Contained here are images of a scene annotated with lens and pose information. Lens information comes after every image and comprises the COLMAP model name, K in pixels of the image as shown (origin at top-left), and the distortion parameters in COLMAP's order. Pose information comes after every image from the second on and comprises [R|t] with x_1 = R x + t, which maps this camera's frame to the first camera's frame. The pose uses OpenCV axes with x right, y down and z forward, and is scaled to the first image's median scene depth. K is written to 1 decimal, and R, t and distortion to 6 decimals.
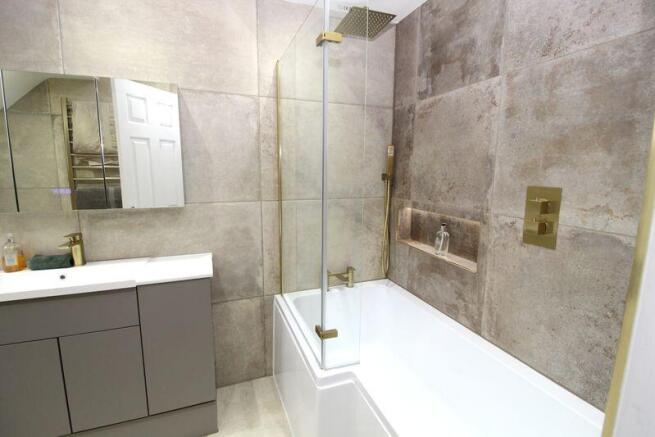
lens RADIAL K [[305.5, 0, 331.4], [0, 305.5, 211.2], [0, 0, 1]] dist [0.000972, -0.011969]
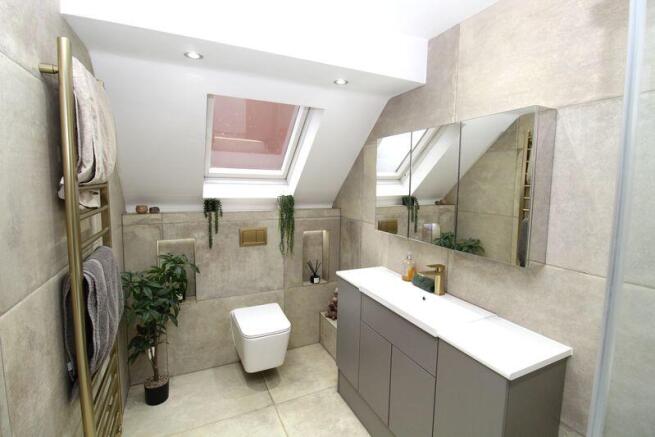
lens RADIAL K [[305.5, 0, 331.4], [0, 305.5, 211.2], [0, 0, 1]] dist [0.000972, -0.011969]
pose [[0.070111, 0.089493, -0.993517, 0.220695], [-0.148641, 0.985786, 0.078308, -0.148659], [0.986403, 0.142187, 0.082417, 0.485218]]
